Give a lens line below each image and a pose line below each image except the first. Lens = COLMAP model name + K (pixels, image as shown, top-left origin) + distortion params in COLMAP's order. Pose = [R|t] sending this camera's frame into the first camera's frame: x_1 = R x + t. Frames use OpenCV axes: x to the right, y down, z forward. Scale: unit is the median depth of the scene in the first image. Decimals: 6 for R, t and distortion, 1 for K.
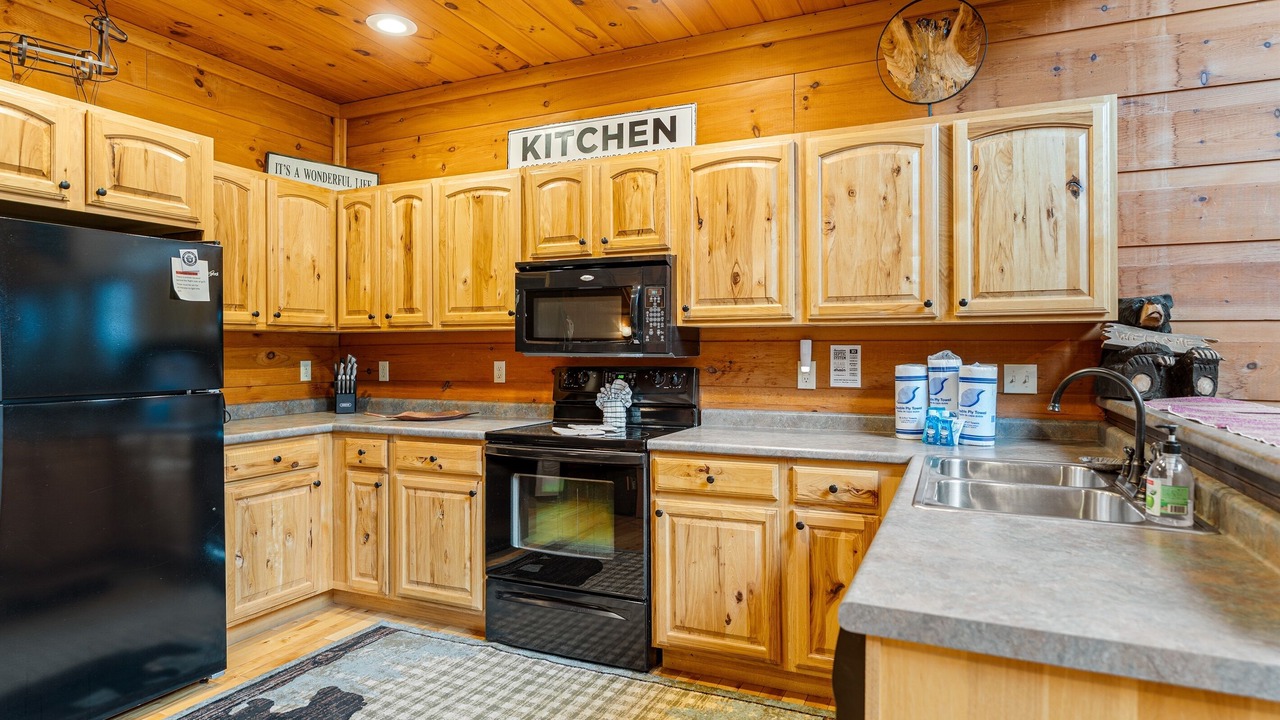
lens RADIAL K [[717.8, 0, 643.7], [0, 717.8, 357.2], [0, 0, 1]] dist [0.000236, 0.000625]
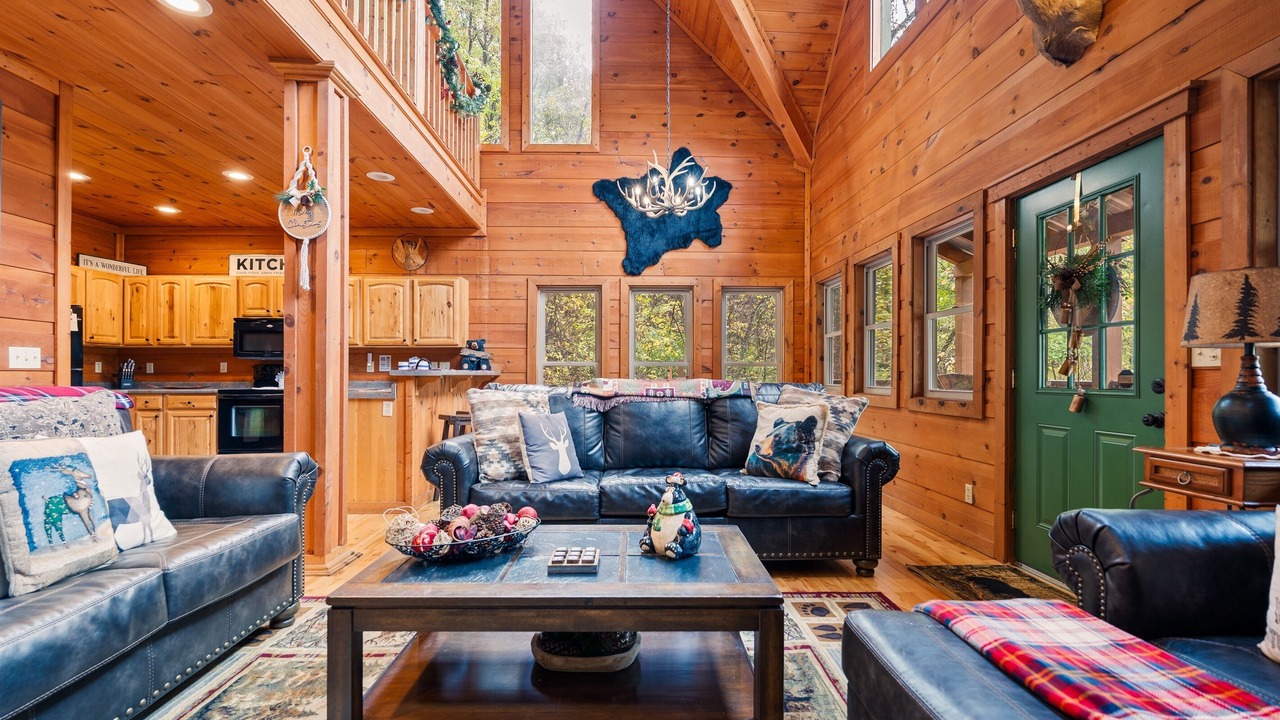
lens RADIAL K [[568.5, 0, 638.5], [0, 568.5, 370.9], [0, 0, 1]] dist [-0.000570, 0.000013]
pose [[0.897529, 0.003141, 0.440945, 0.170432], [0.005443, 0.999820, -0.018202, 0.073148], [-0.440923, 0.018737, 0.897349, -1.120777]]
